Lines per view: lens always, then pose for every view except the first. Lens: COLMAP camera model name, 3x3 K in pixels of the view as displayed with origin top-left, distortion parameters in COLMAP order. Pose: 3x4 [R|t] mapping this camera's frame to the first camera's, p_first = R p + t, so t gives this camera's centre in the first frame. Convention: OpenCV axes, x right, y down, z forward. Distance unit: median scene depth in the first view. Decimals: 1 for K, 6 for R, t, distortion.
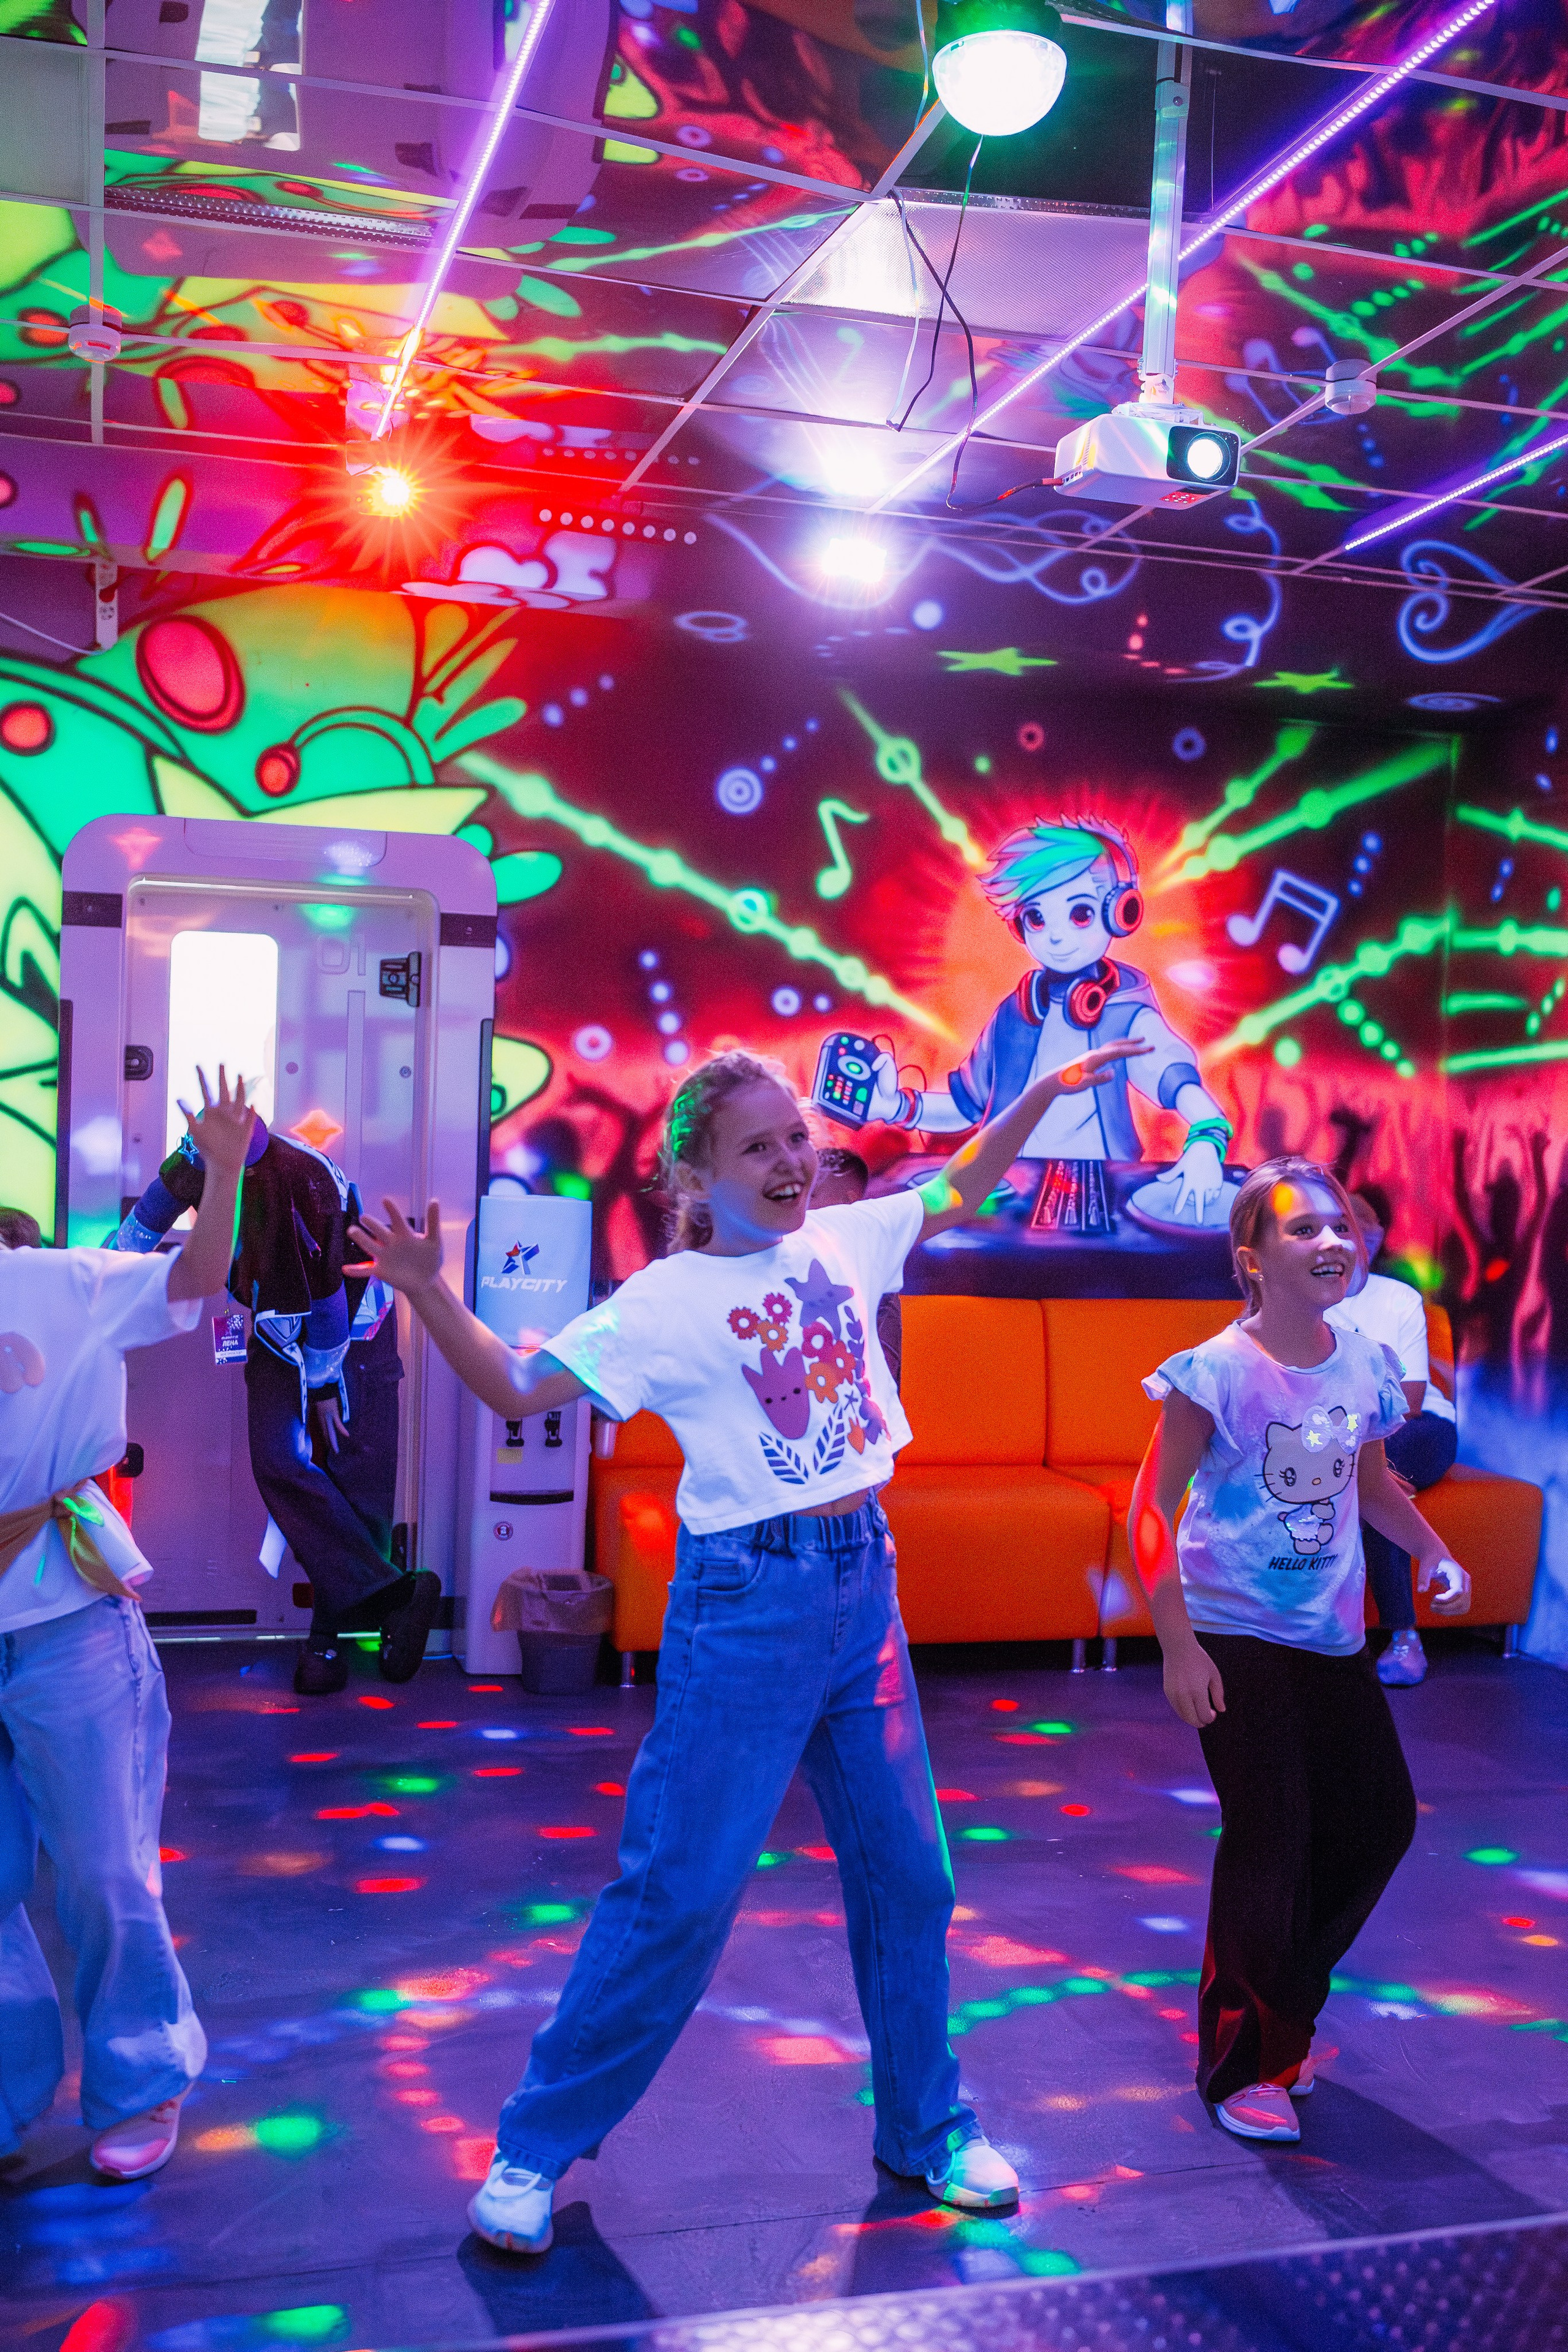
lens RADIAL K [[2338.4, 0, 783.7], [0, 2338.4, 1168.5], [0, 0, 1]] dist [-0.039613, 0.000000]
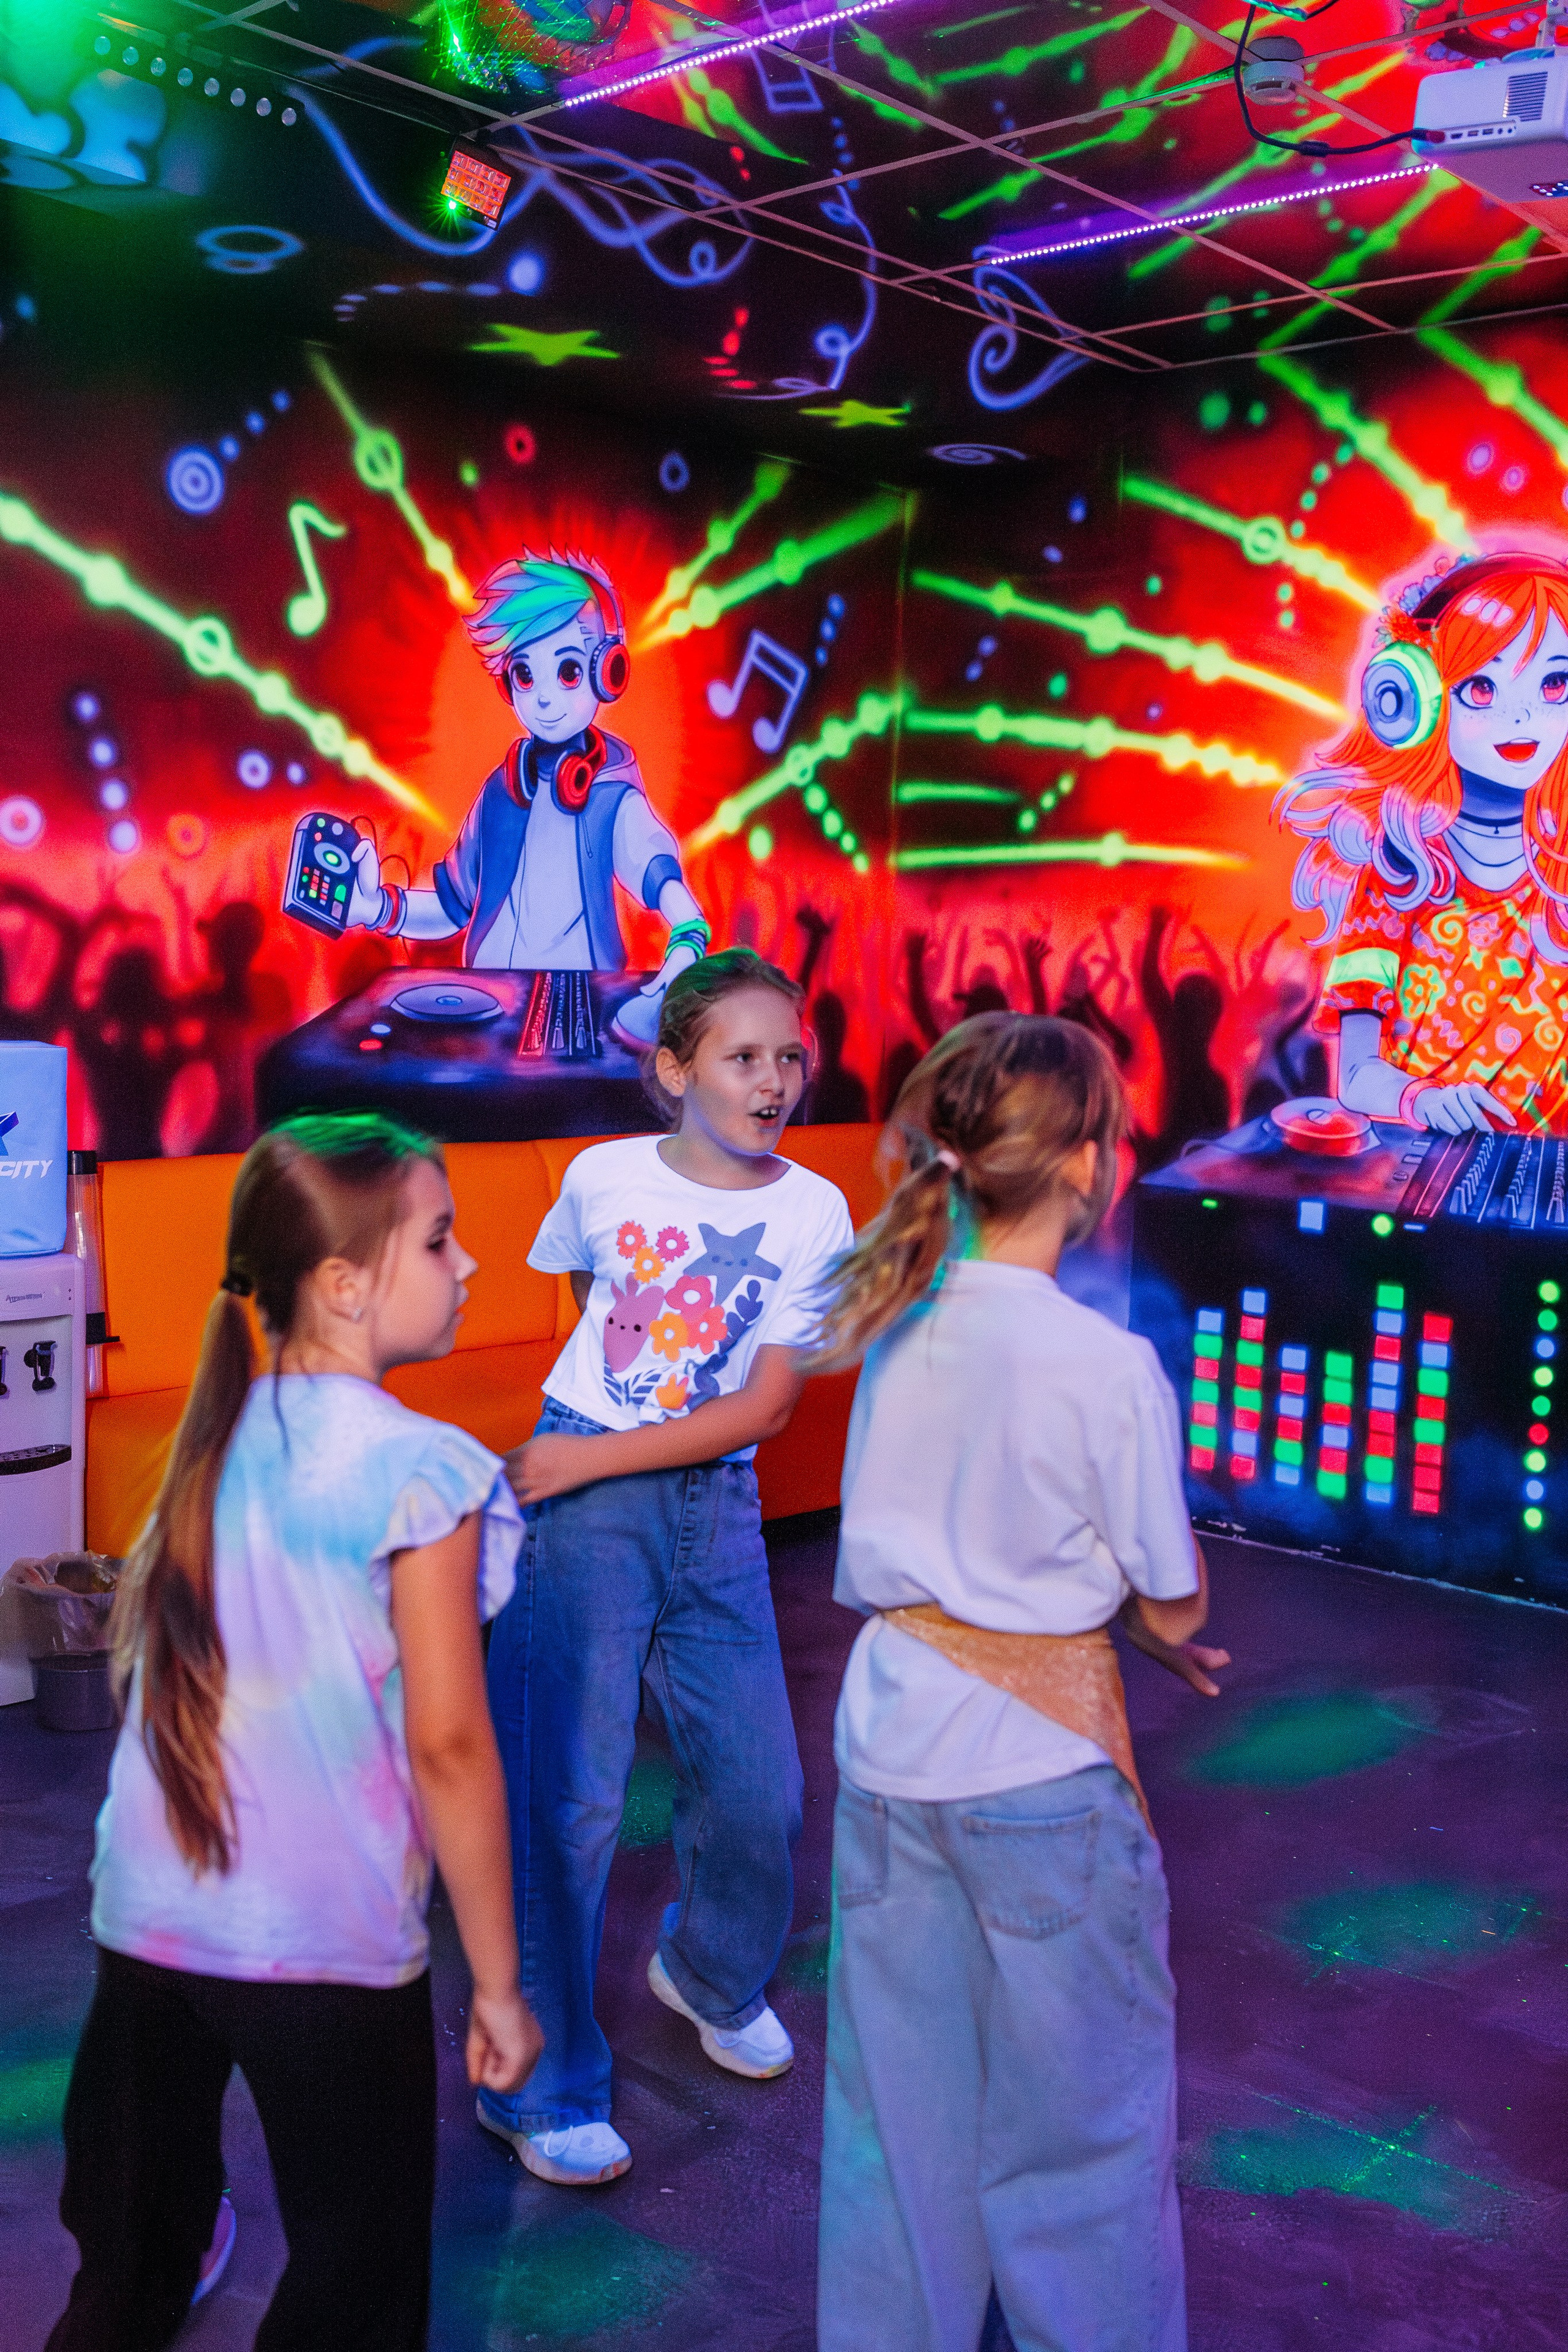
lens RADIAL K [[2338.4, 0, 783.2], [0, 2338.4, 1173.5], [0, 0, 1]] dist [-0.039613, 0.000000]
pose [[0.857948, -0.052510, 0.511045, -0.244461], [-0.008809, 0.993113, 0.116832, -0.030985], [-0.513660, -0.104738, 0.851577, 0.250531]]
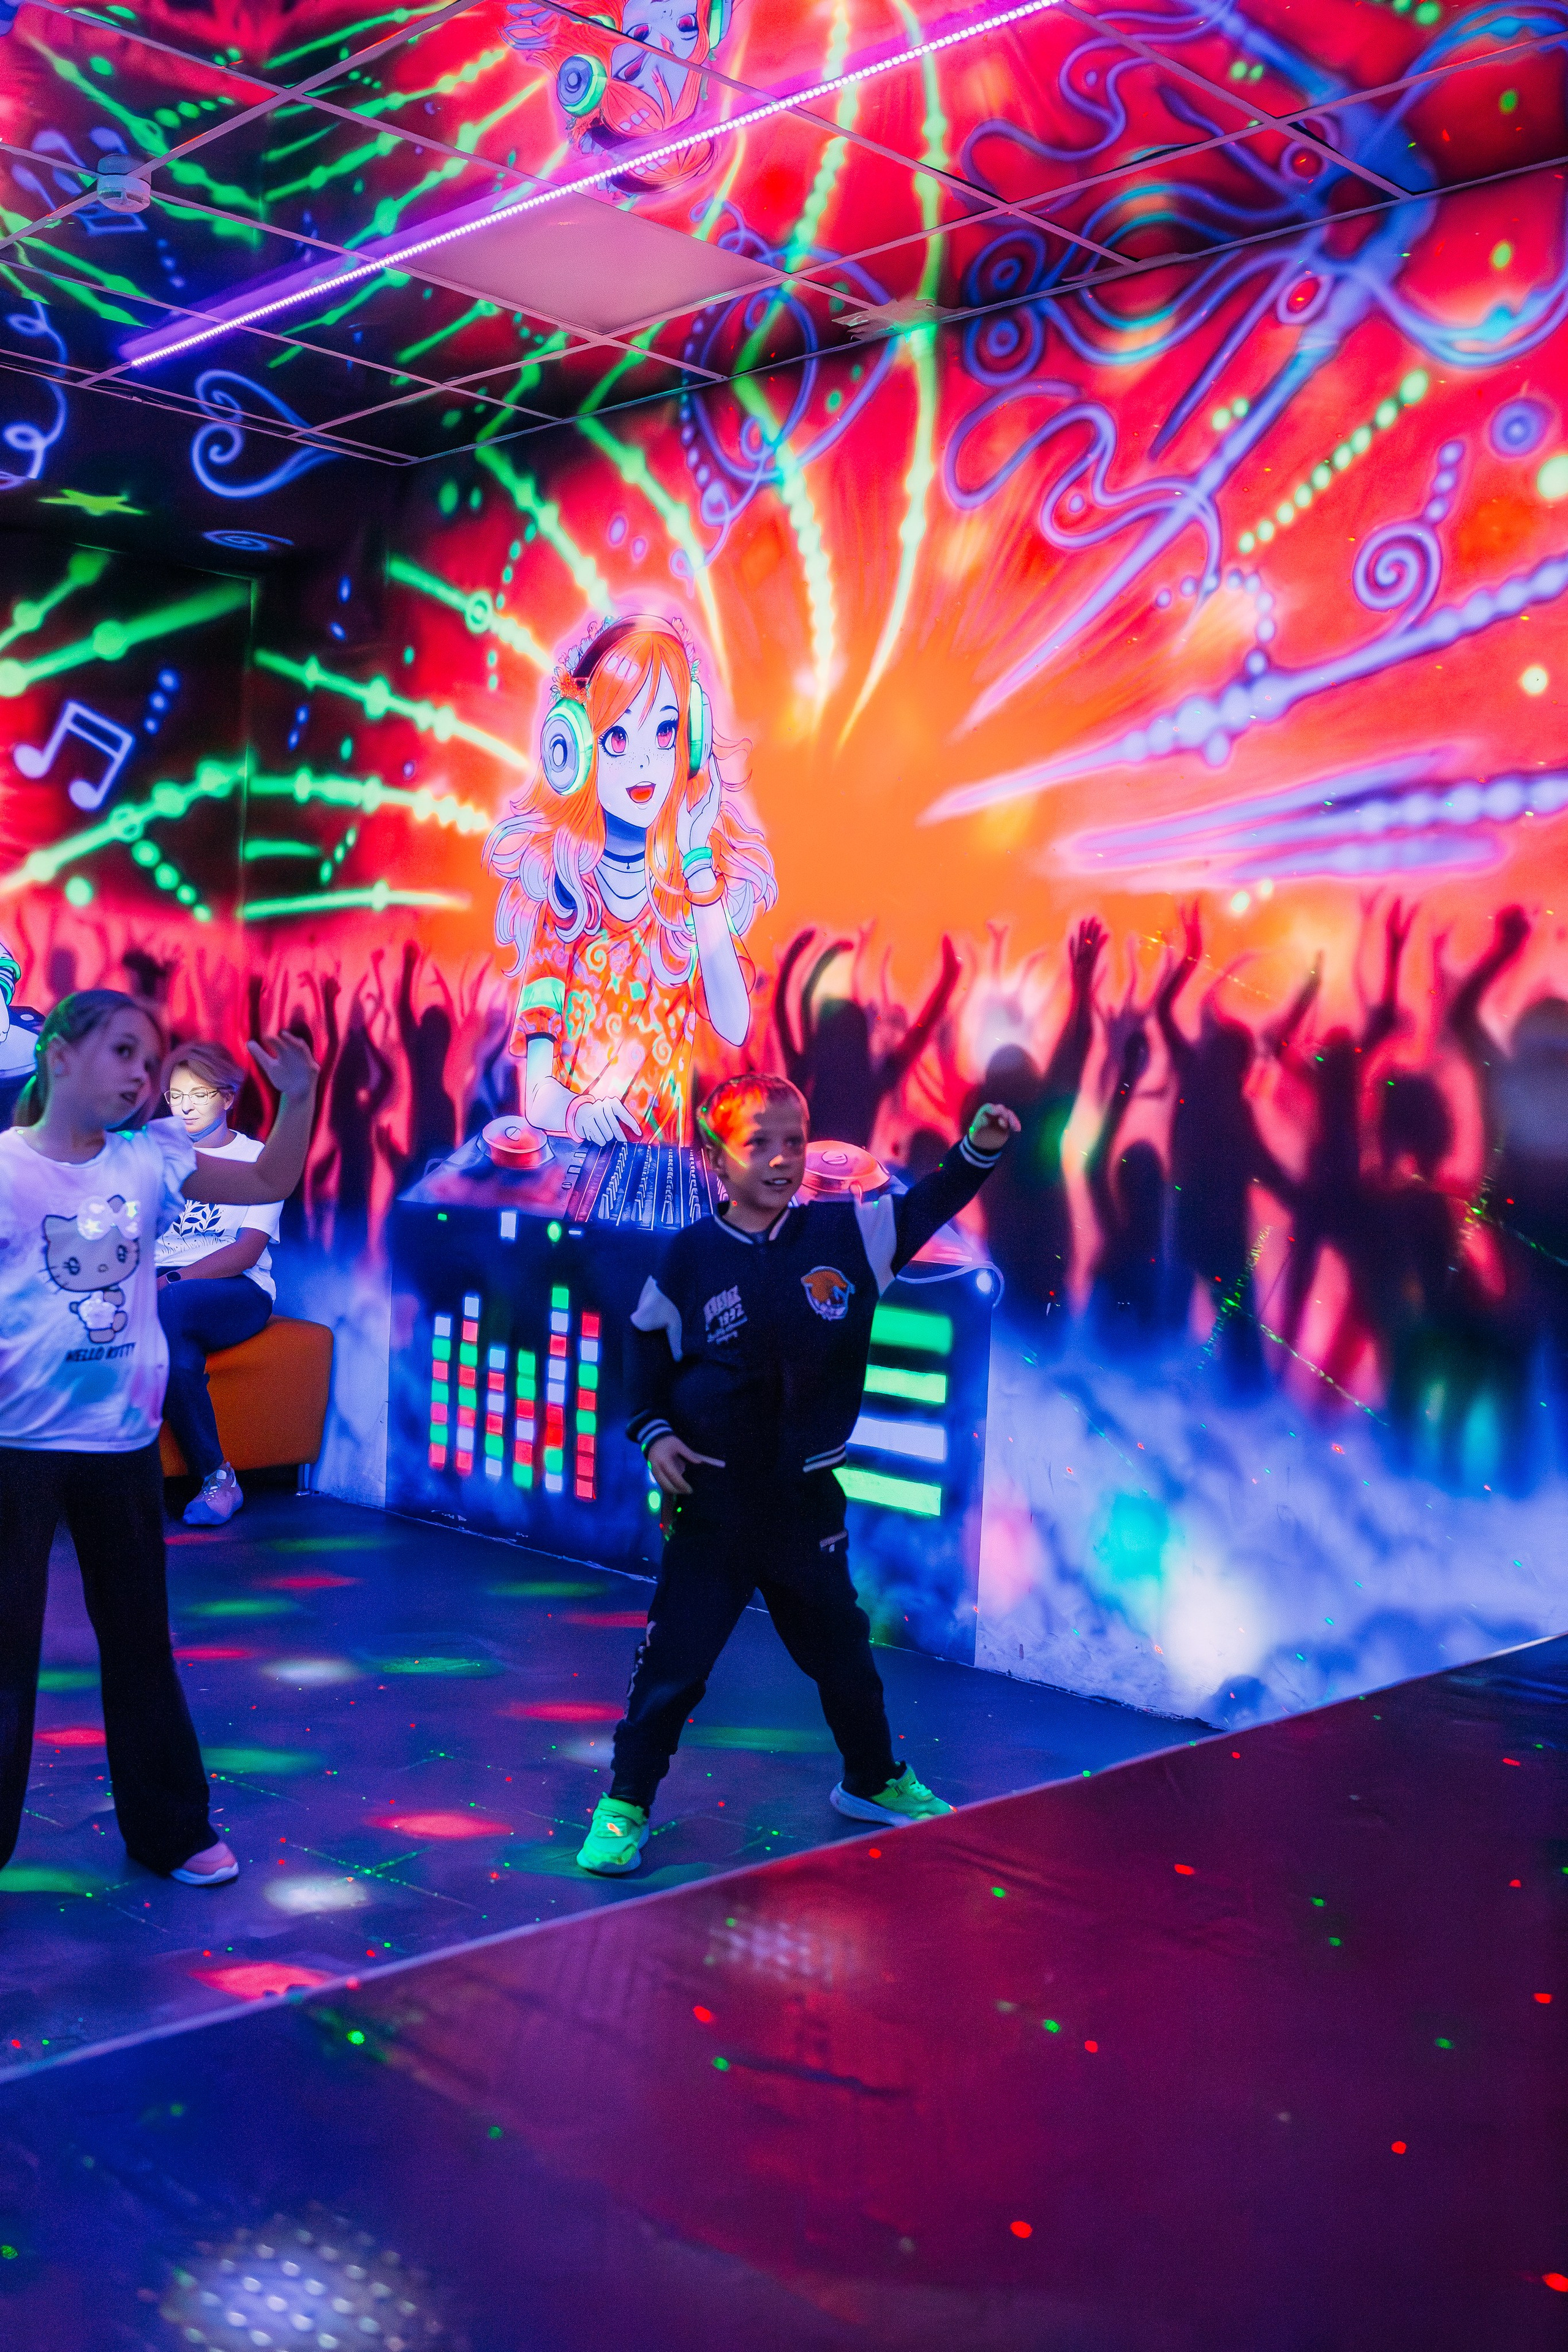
lens RADIAL K [[2338.4, 0, 783.6], [0, 2338.4, 1169.3], [0, 0, 1]] dist [-0.039613, 0.000000]
pose [[0.885153, -0.012255, 0.465139, 0.025787], [-0.014513, 0.998440, 0.053923, 0.009258], [-0.465074, -0.054481, 0.883594, 0.007014]]
